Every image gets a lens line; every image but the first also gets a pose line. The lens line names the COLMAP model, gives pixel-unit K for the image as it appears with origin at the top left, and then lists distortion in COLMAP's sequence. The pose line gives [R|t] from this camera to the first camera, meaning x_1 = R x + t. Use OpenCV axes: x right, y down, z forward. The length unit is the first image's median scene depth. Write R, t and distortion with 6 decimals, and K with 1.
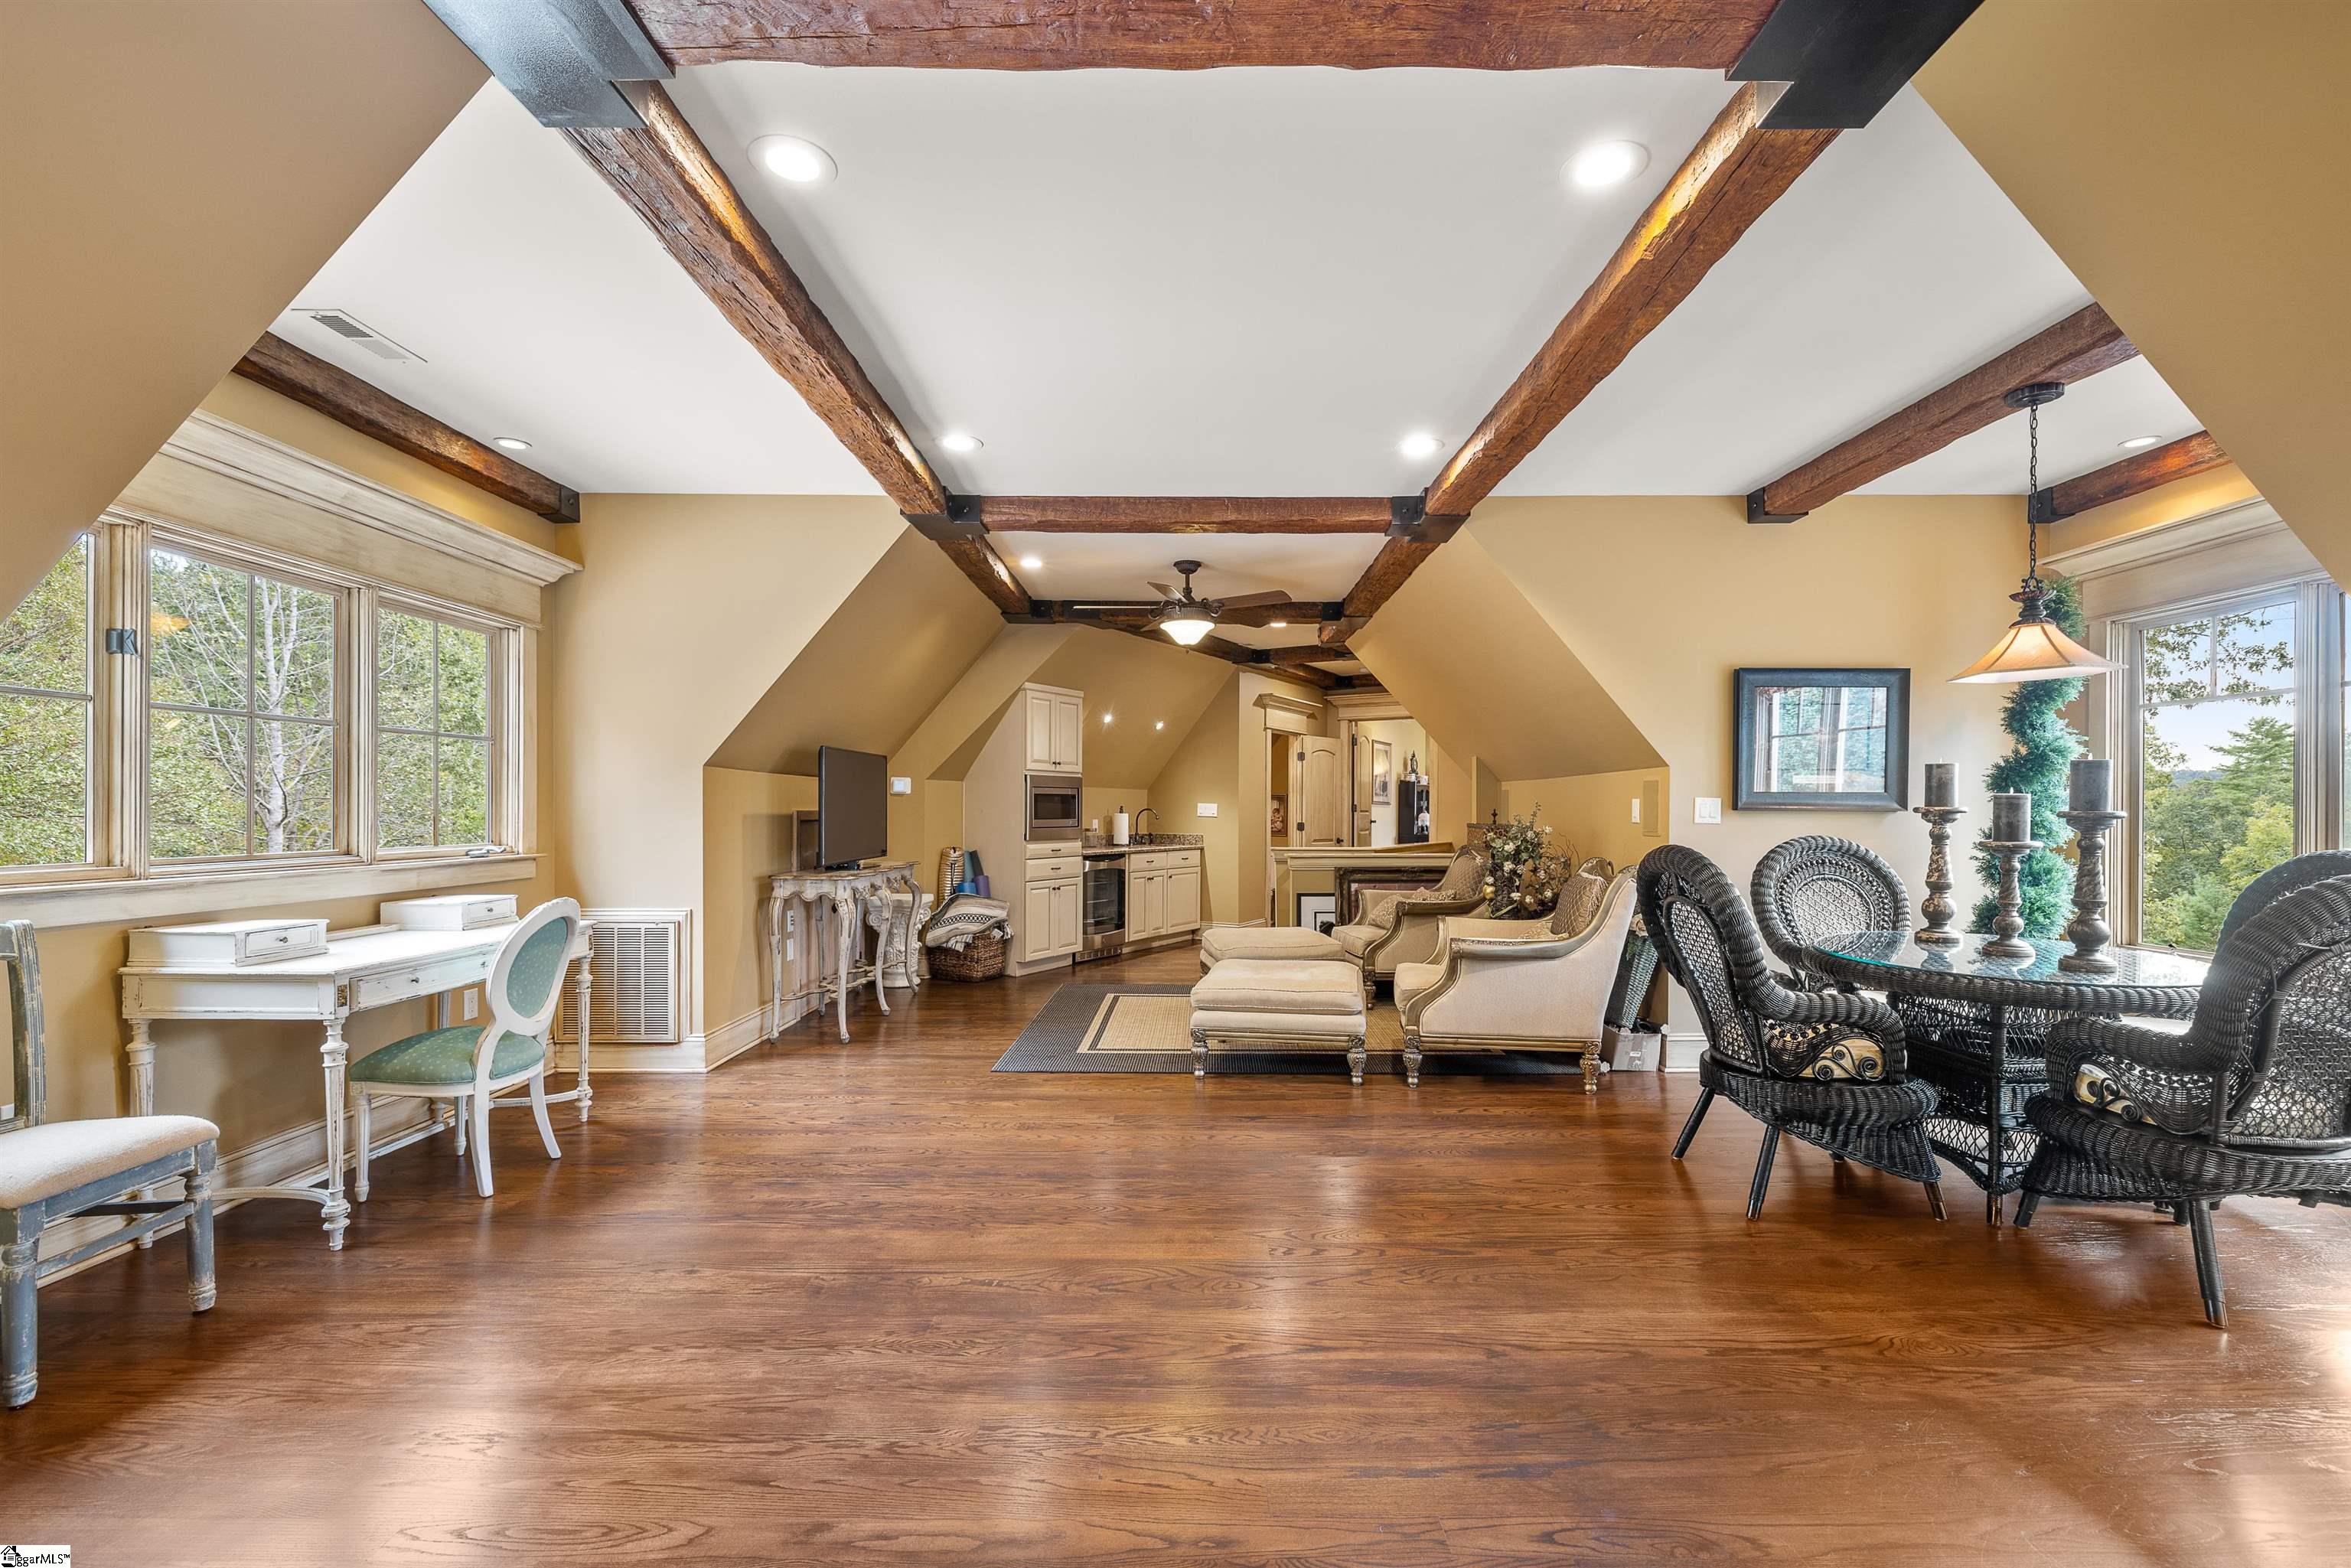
lens RADIAL K [[1019.4, 0, 1176.9], [0, 1019.4, 799.6], [0, 0, 1]] dist [0.002506, 0.000412]
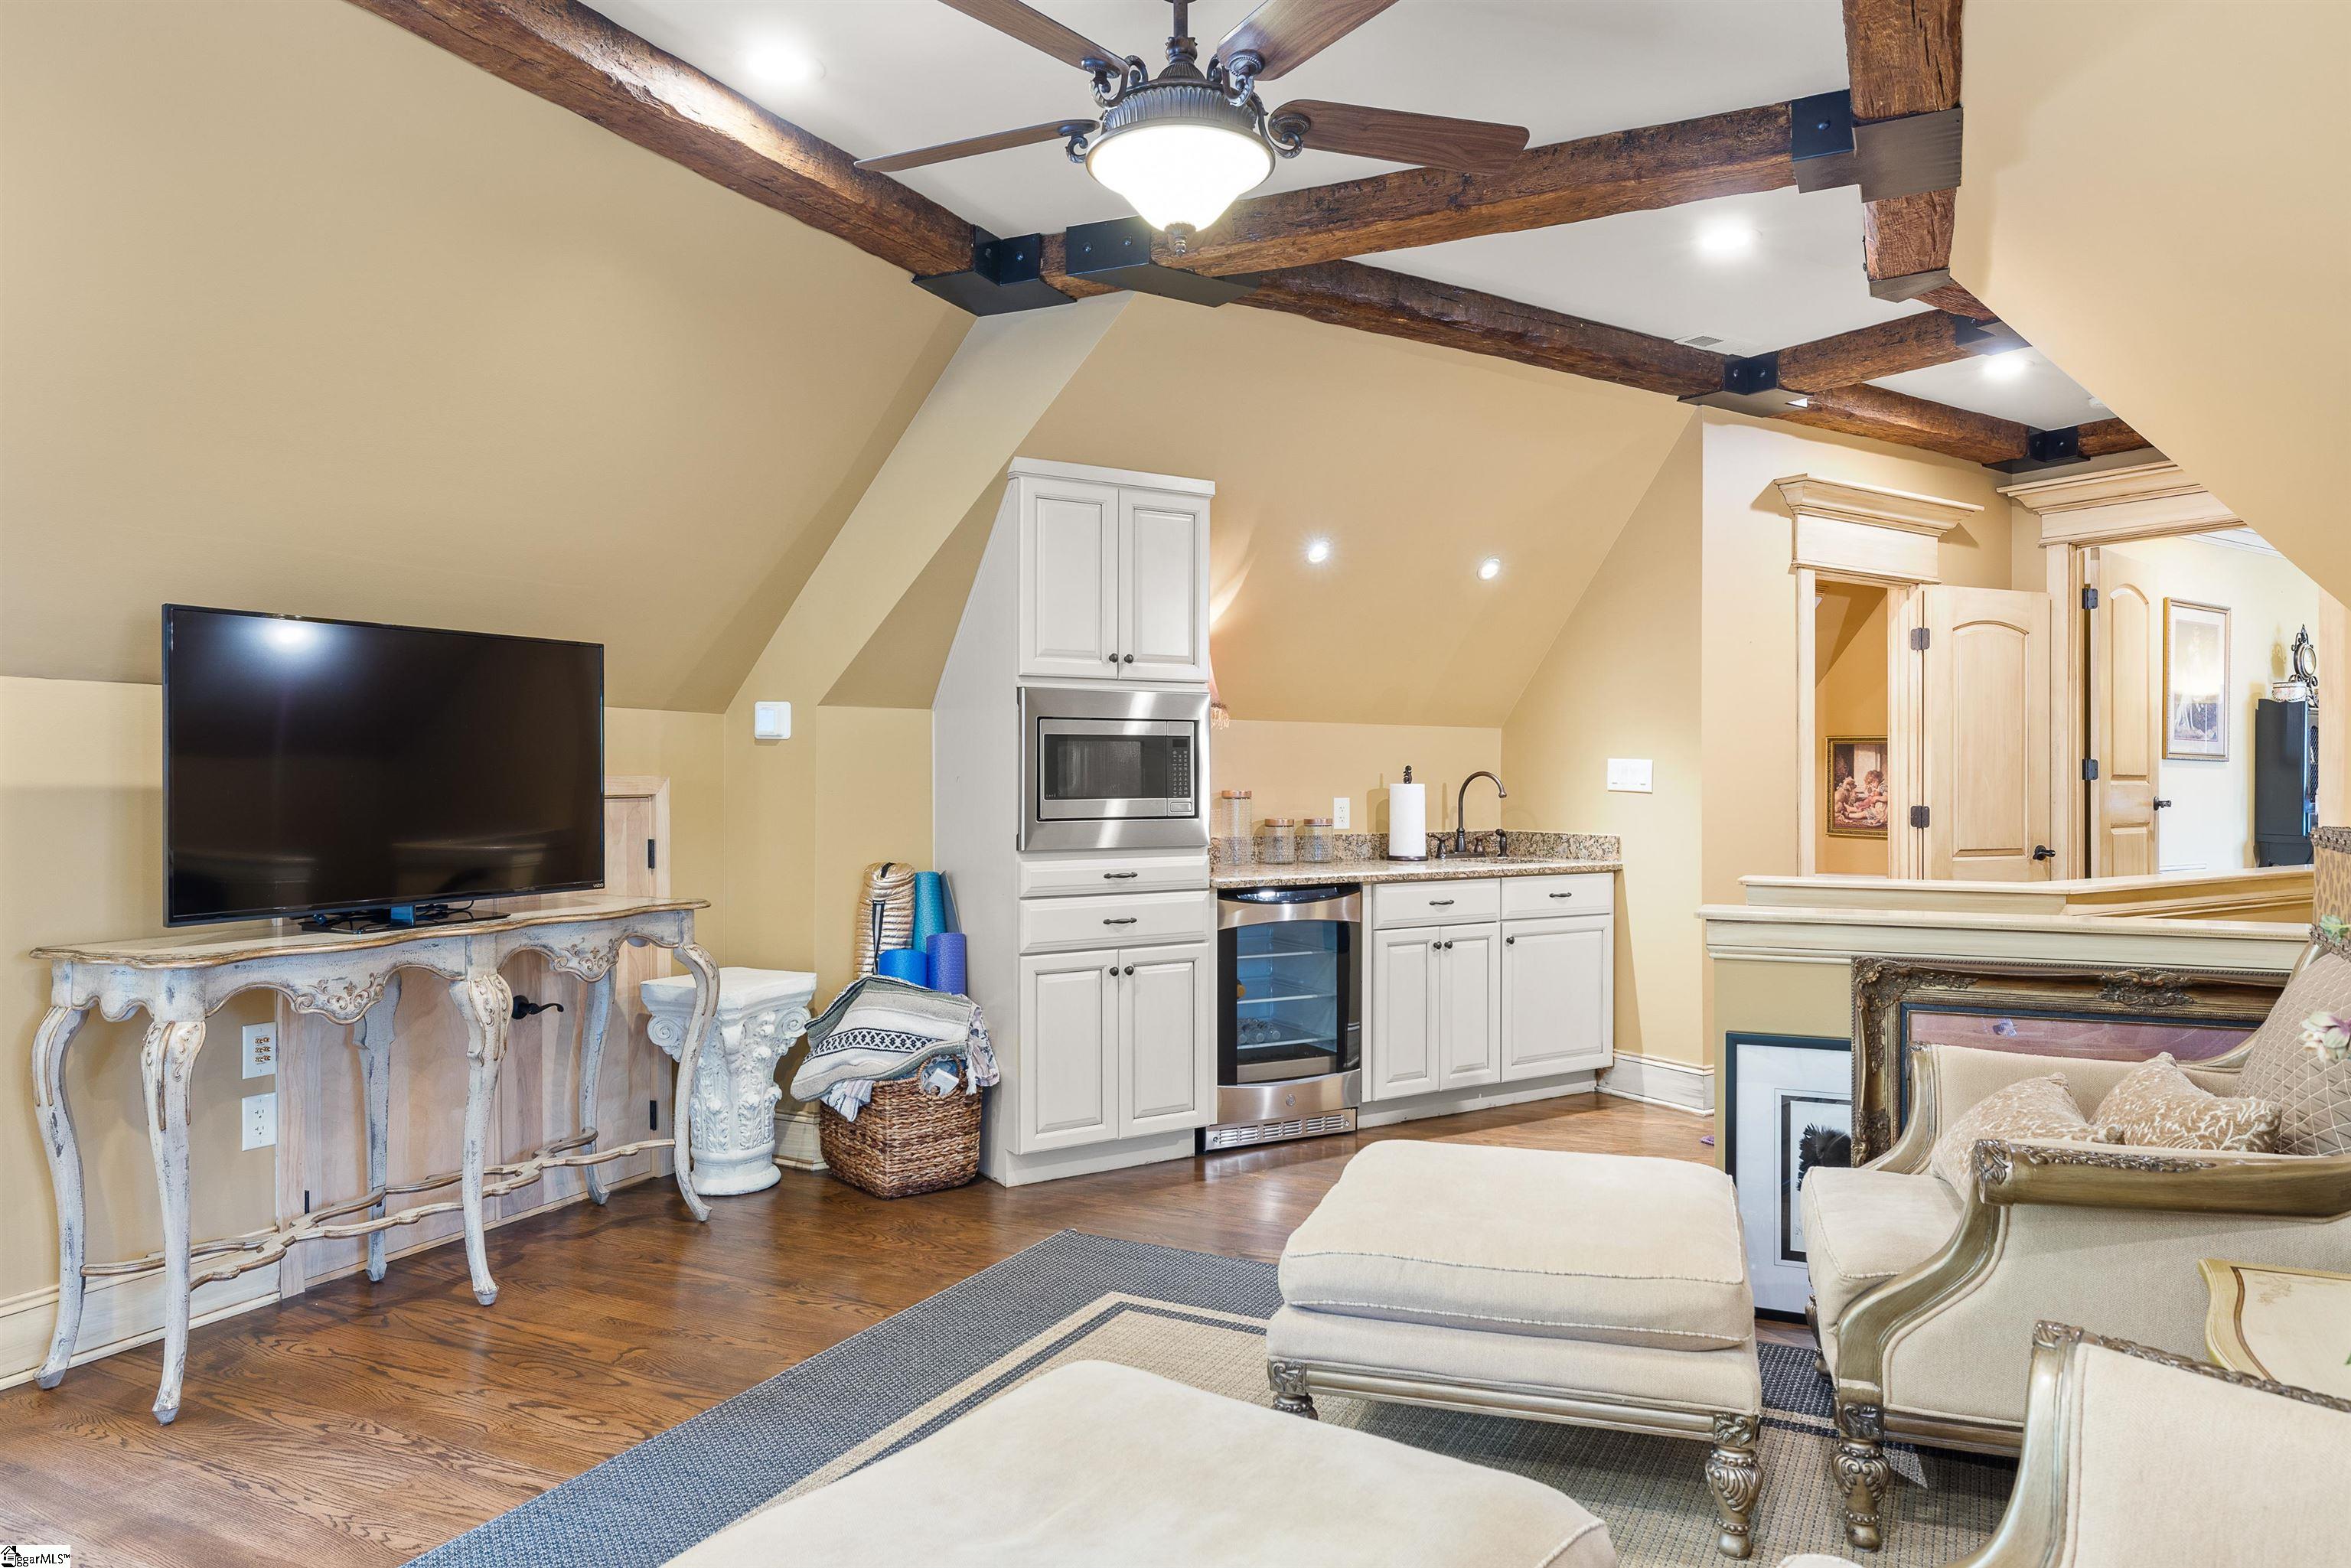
lens RADIAL K [[1528.8, 0, 1180.4], [0, 1528.8, 761.5], [0, 0, 1]] dist [-0.000769, -0.000178]
pose [[0.900981, -0.005888, -0.433818, 0.158069], [0.005511, 0.999983, -0.002127, 0.006031], [0.433823, -0.000475, 0.900998, 0.452367]]
